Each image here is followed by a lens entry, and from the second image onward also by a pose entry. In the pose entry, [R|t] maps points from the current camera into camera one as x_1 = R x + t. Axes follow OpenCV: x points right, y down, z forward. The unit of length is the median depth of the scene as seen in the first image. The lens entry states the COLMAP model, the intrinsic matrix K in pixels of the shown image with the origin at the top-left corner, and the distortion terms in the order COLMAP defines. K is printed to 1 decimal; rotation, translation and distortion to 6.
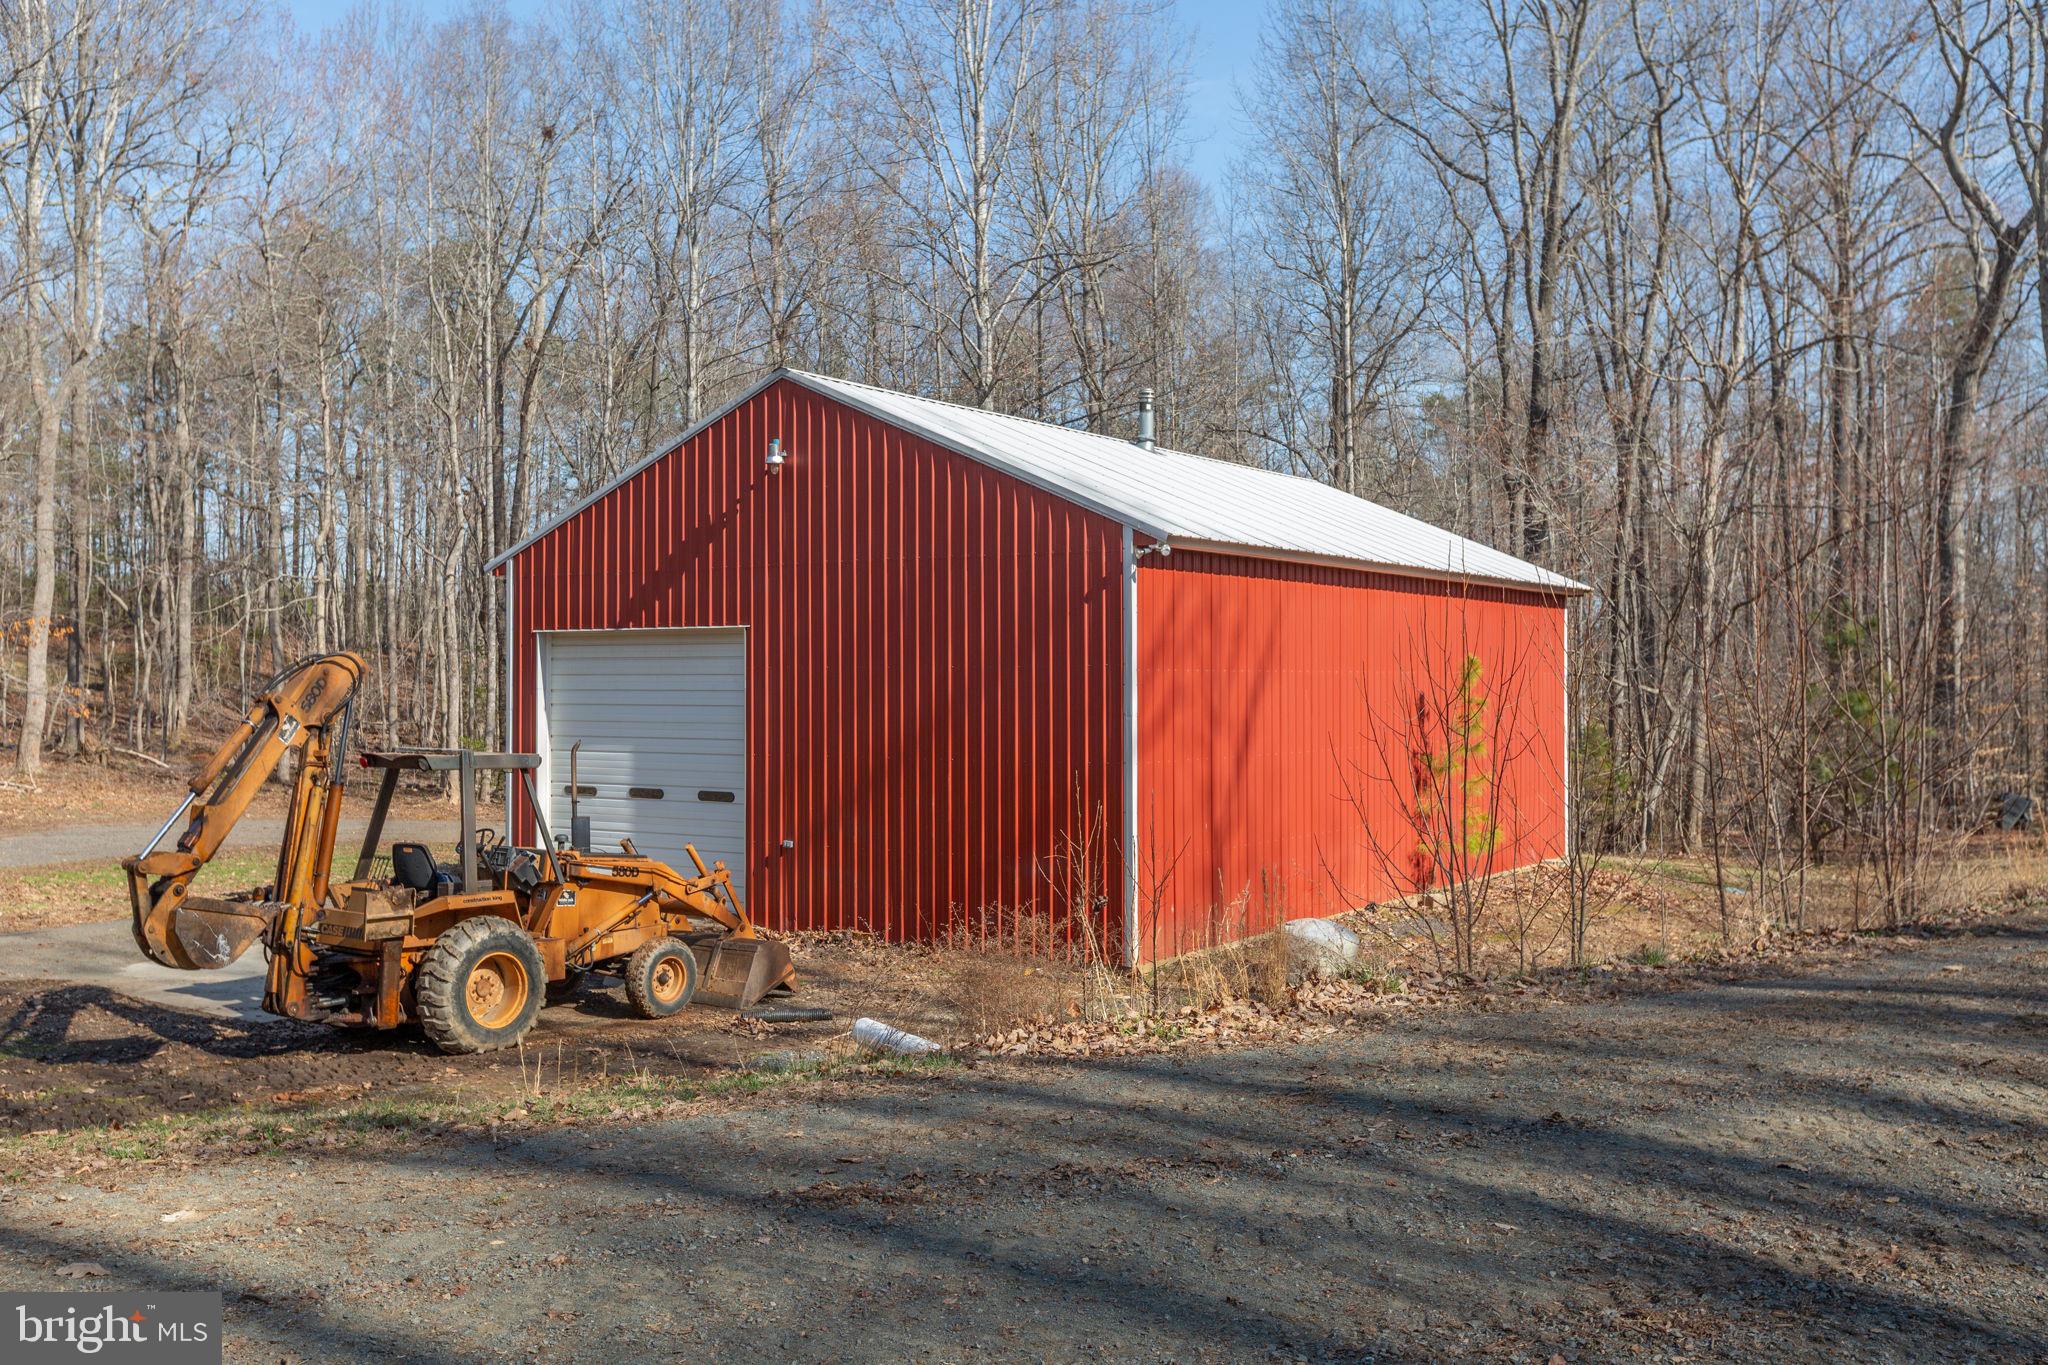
lens RADIAL K [[932.3, 0, 1020.1], [0, 932.3, 695.2], [0, 0, 1]] dist [-0.009196, -0.000208]
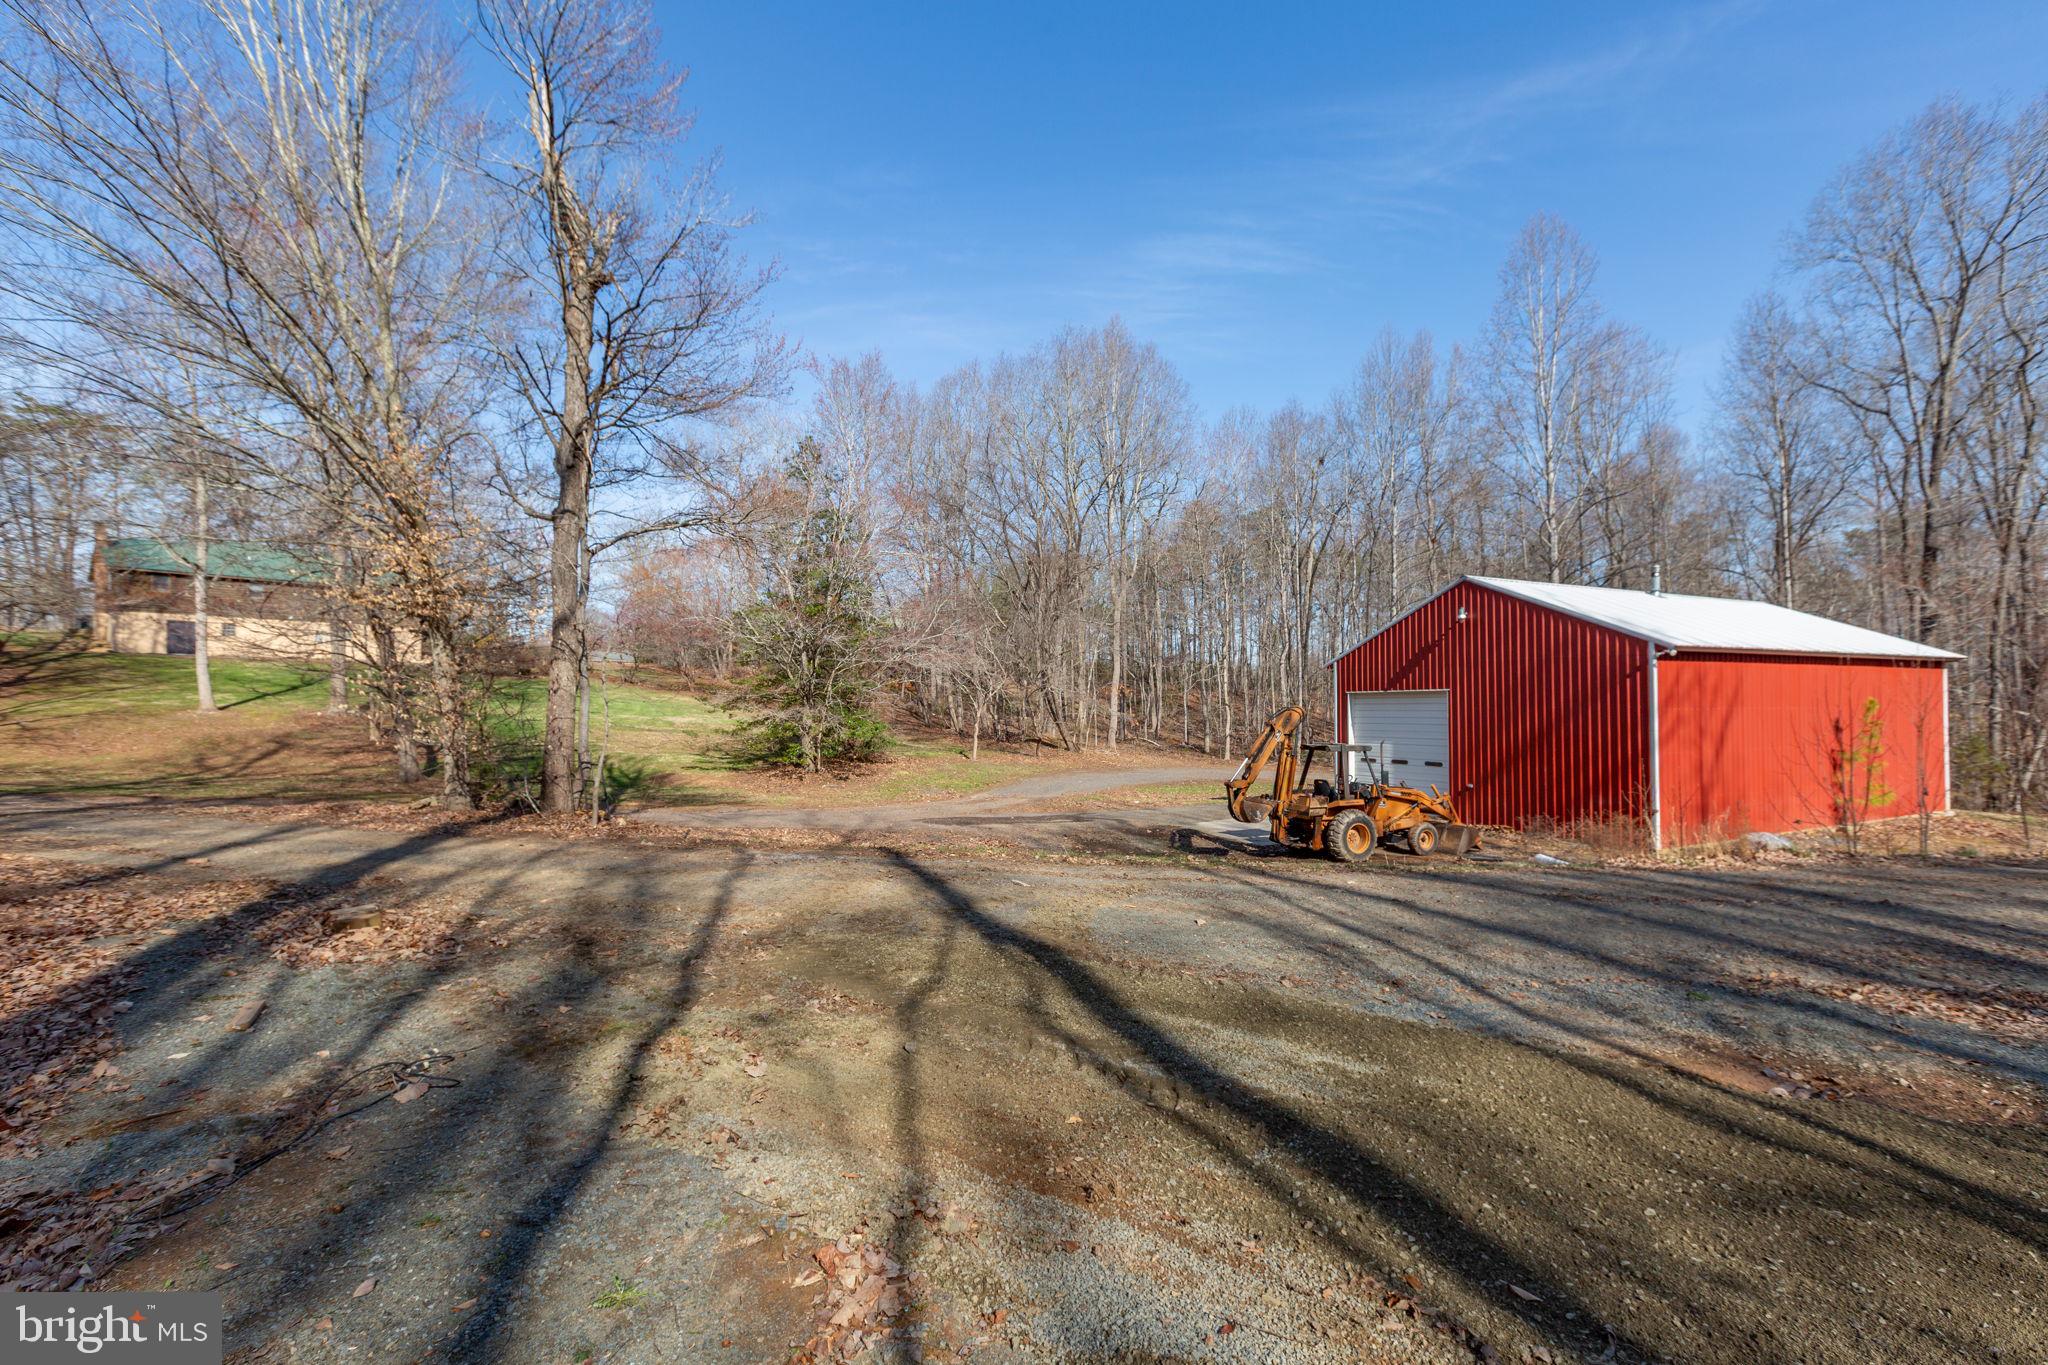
lens RADIAL K [[846.8, 0, 1024.6], [0, 846.8, 672.5], [0, 0, 1]] dist [-0.002839, -0.000920]
pose [[0.912268, -0.017524, -0.409219, -0.422911], [0.019765, 0.999804, 0.001249, -0.150194], [0.409117, -0.009228, 0.912435, -1.416870]]
